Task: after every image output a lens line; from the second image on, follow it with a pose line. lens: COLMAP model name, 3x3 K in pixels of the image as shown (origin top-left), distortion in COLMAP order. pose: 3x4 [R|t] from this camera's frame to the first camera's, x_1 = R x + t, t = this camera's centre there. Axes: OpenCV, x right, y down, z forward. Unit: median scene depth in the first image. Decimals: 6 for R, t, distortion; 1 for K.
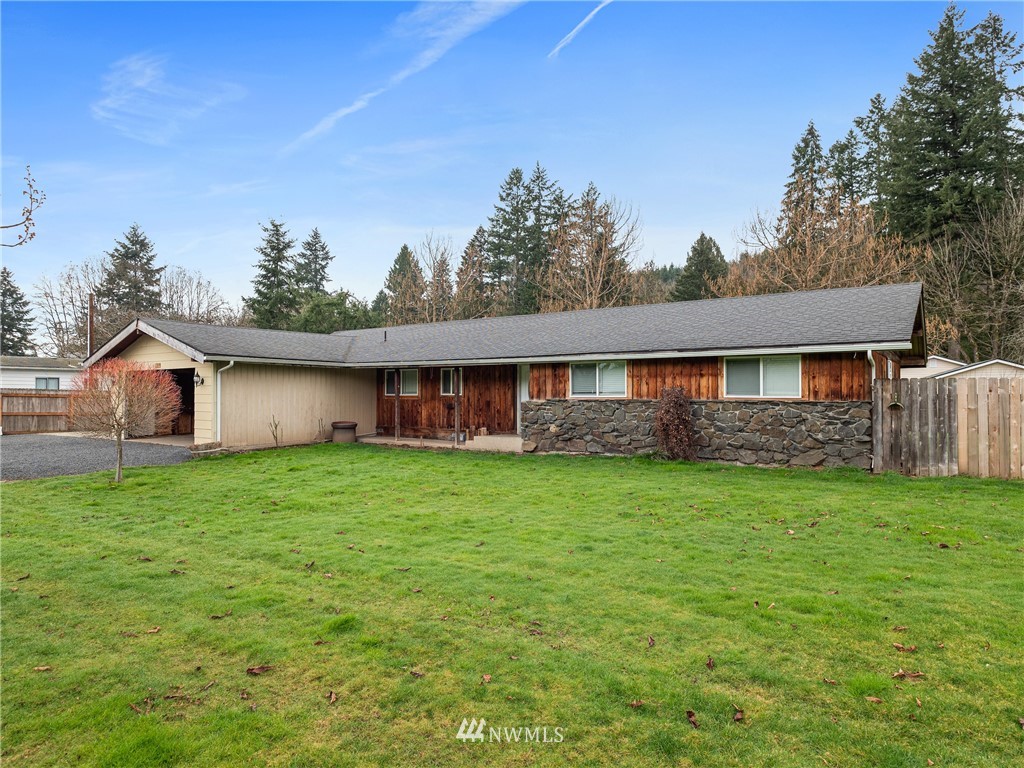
lens RADIAL K [[634.4, 0, 491.6], [0, 634.4, 387.9], [0, 0, 1]] dist [-0.013416, 0.003740]
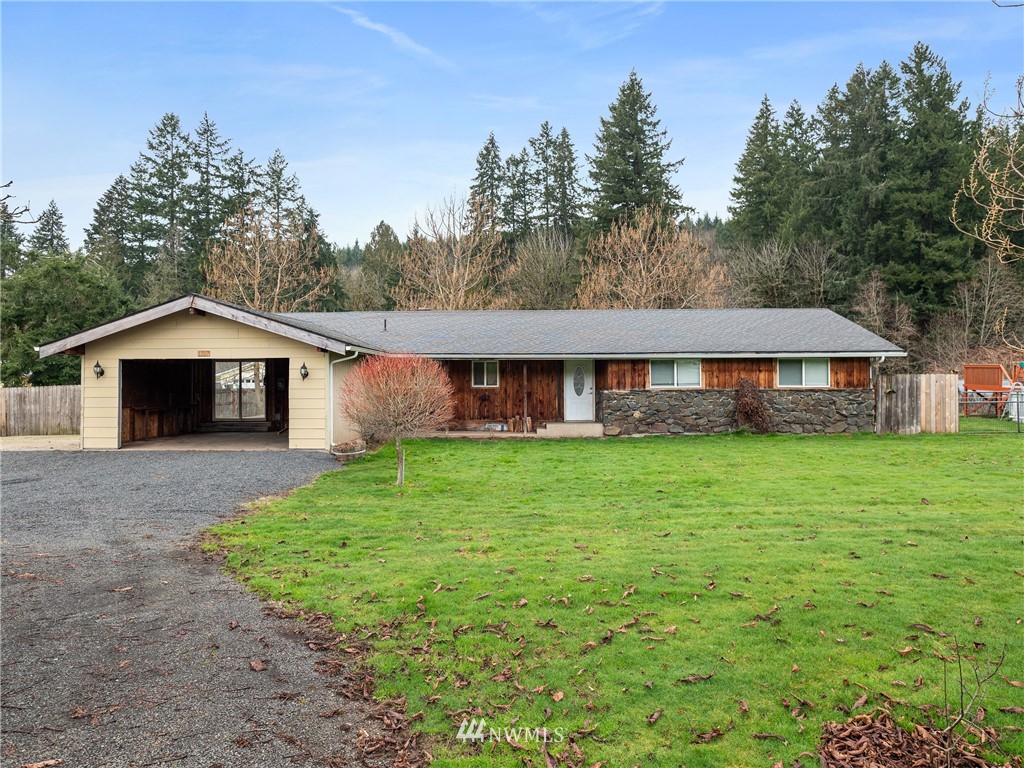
lens RADIAL K [[679.6, 0, 504.1], [0, 679.6, 375.7], [0, 0, 1]] dist [0.001360, -0.008747]
pose [[0.826882, 0.000083, 0.562376, -0.259417], [-0.000519, 1.000000, 0.000617, -0.002902], [-0.562376, -0.000802, 0.826881, 0.028135]]
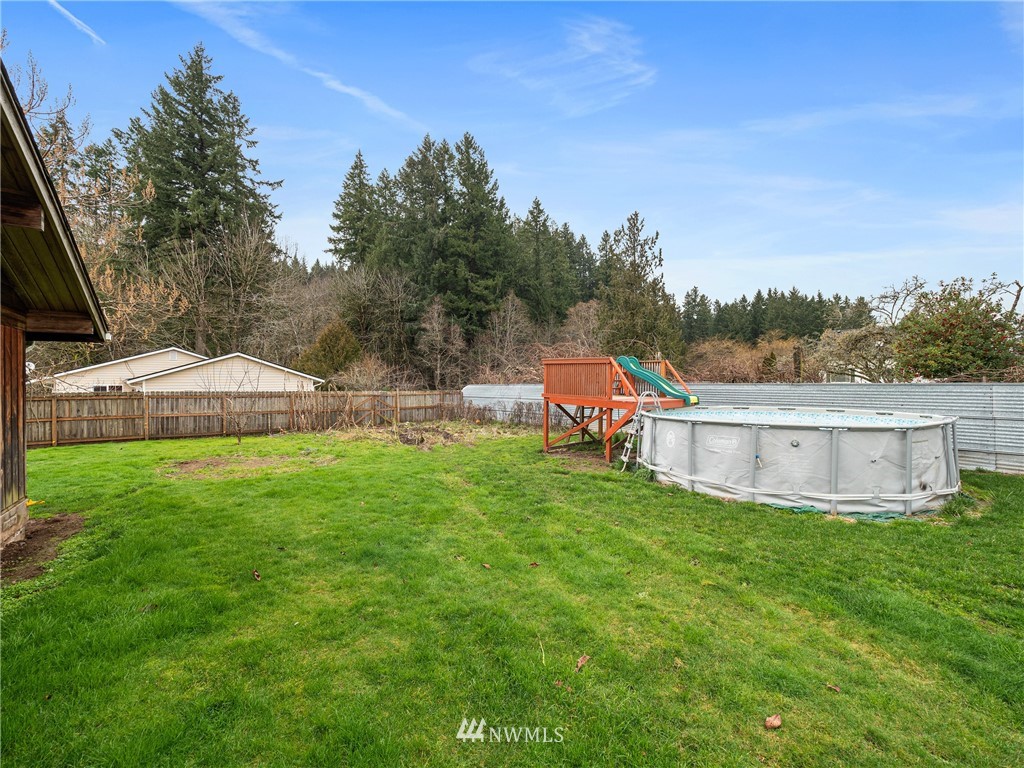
lens RADIAL K [[432.3, 0, 503.8], [0, 432.3, 380.6], [0, 0, 1]] dist [-0.005002, -0.000176]
pose [[0.328818, 0.000027, 0.944393, 0.186158], [-0.001253, 0.999999, 0.000408, -0.001904], [-0.944392, -0.001317, 0.328818, 0.236424]]
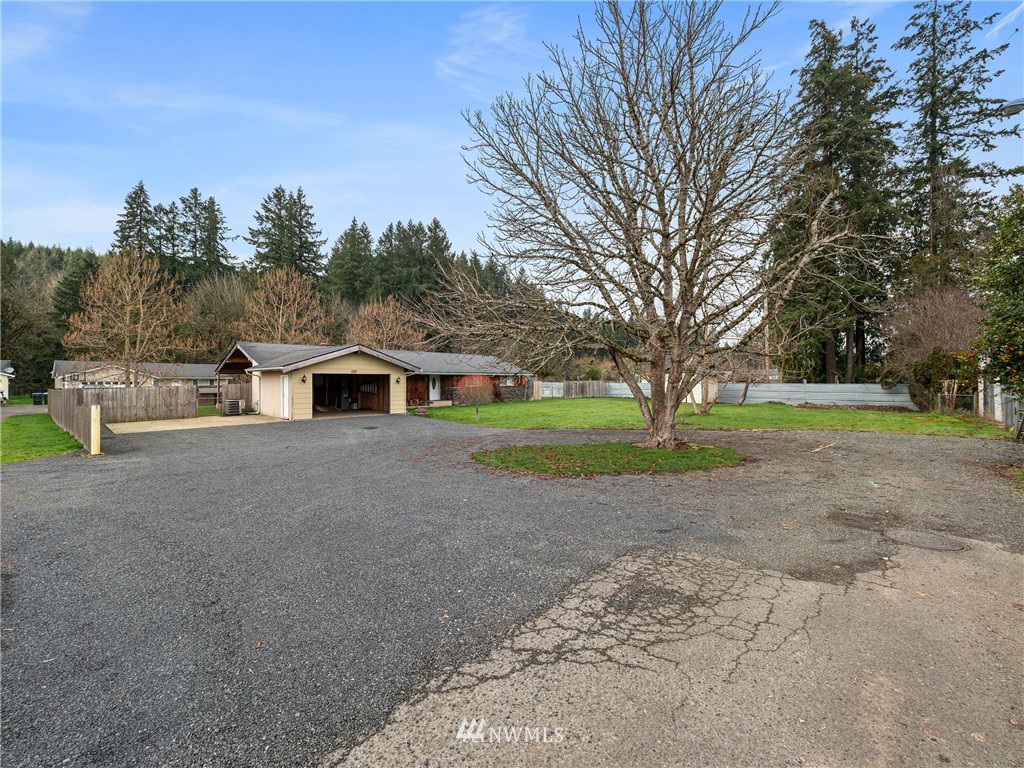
lens RADIAL K [[432.3, 0, 510.2], [0, 432.3, 384.8], [0, 0, 1]] dist [-0.005002, -0.000176]
pose [[0.124098, -0.011804, 0.992200, -0.605476], [-0.010738, 0.999855, 0.013238, -0.007174], [-0.992212, -0.012297, 0.123954, 0.164567]]
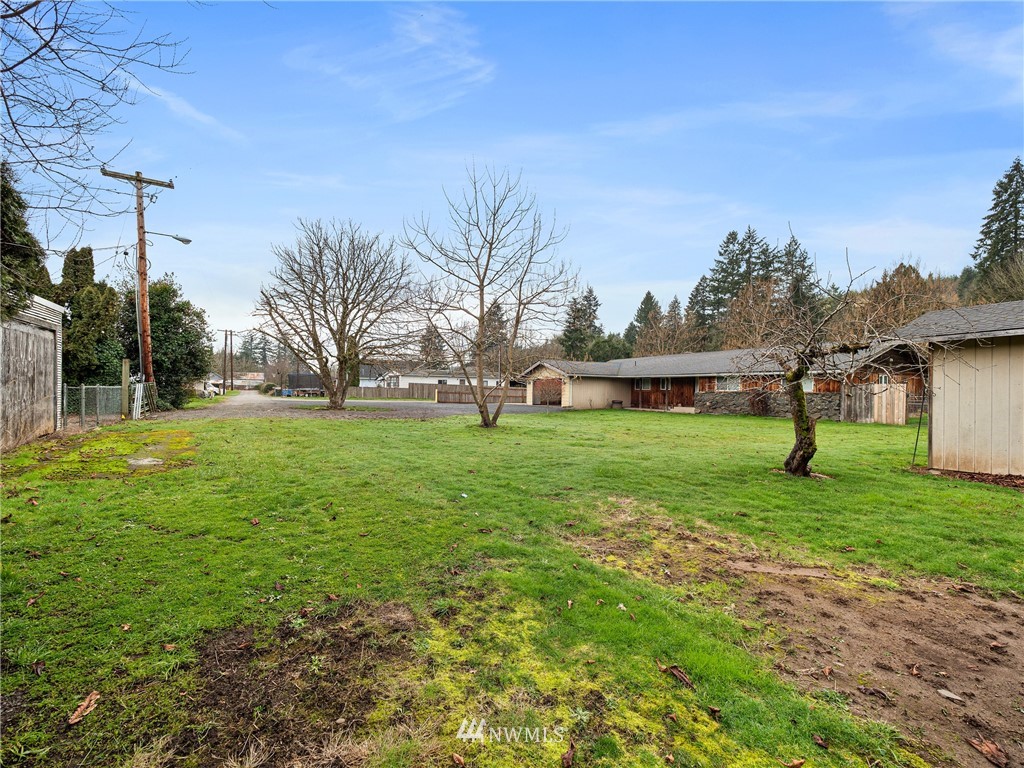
lens RADIAL K [[432.2, 0, 492.8], [0, 432.2, 400.8], [0, 0, 1]] dist [-0.012328, -0.001110]
pose [[0.886708, 0.021816, -0.461815, 0.040215], [-0.006753, 0.999391, 0.034244, 0.000699], [0.462280, -0.027246, 0.886315, -0.258262]]
